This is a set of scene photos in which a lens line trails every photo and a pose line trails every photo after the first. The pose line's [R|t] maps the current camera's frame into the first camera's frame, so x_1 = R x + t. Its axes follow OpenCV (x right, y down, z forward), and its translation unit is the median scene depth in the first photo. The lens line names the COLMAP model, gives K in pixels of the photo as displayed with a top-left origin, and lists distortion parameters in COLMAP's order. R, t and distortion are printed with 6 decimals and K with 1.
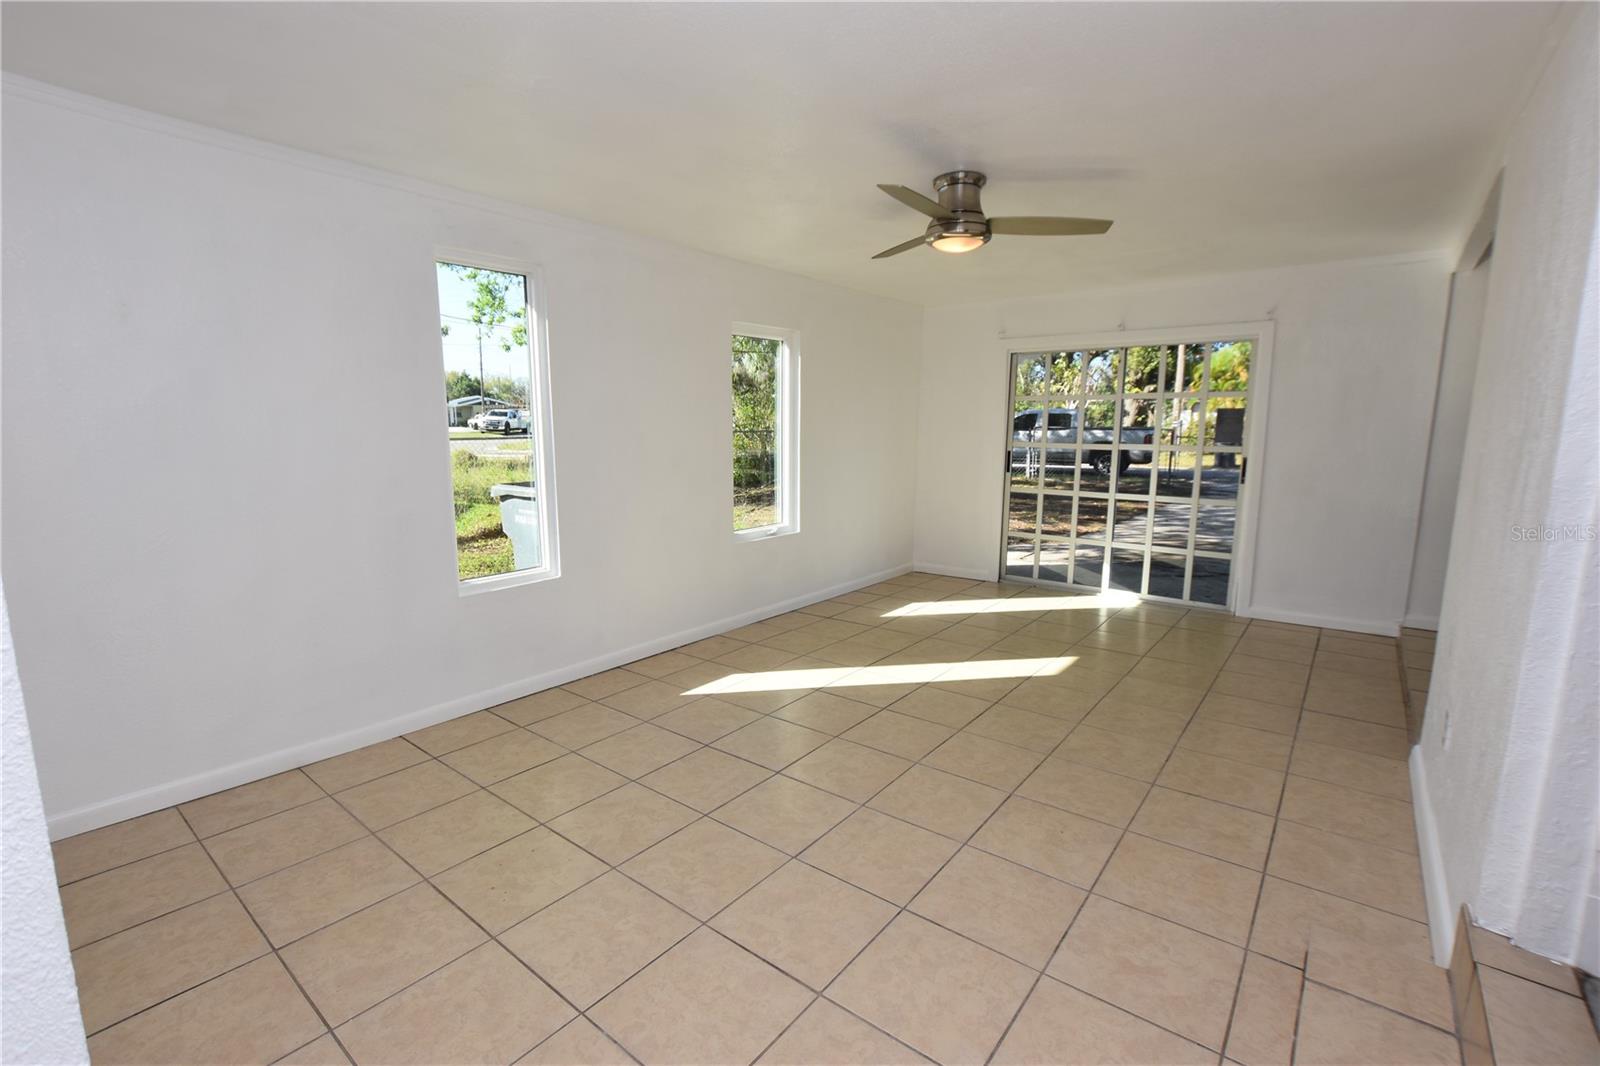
lens RADIAL K [[713.9, 0, 795.1], [0, 713.9, 539.2], [0, 0, 1]] dist [-0.029720, 0.004449]
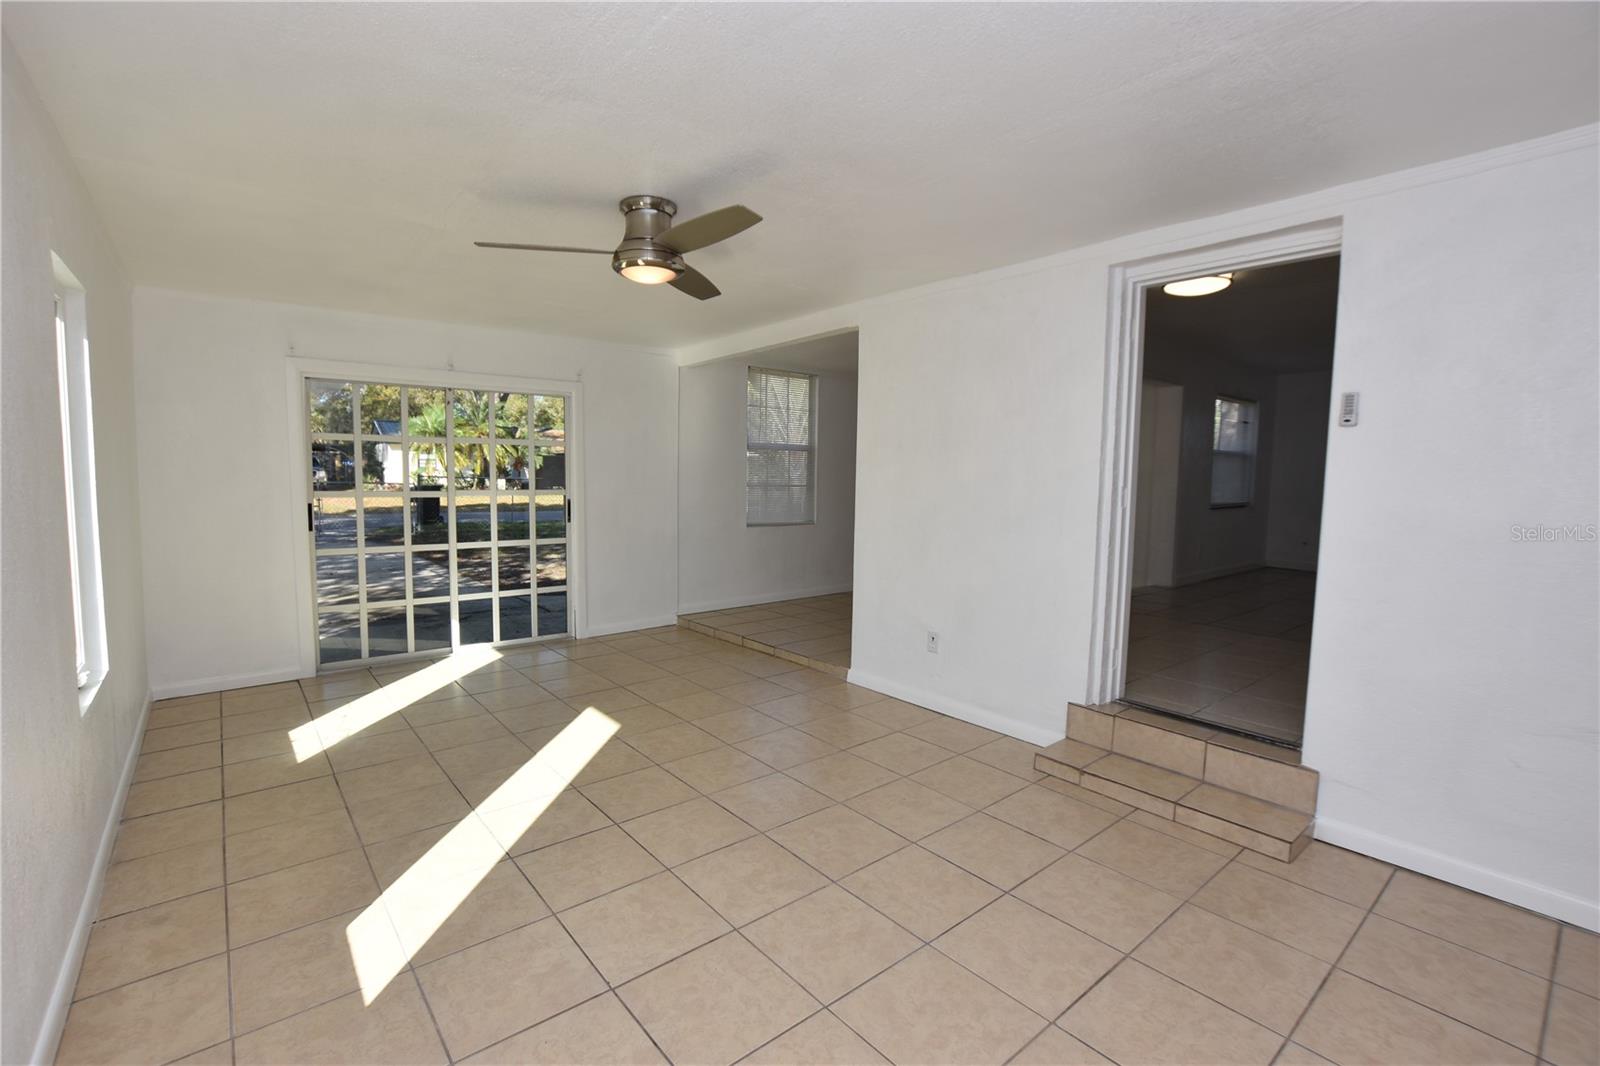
lens RADIAL K [[713.9, 0, 782.7], [0, 713.9, 543.2], [0, 0, 1]] dist [-0.029720, 0.004449]
pose [[0.211722, -0.091849, 0.973004, -0.408443], [0.145678, 0.987418, 0.061510, -0.066721], [-0.966412, 0.128723, 0.222438, 0.423102]]
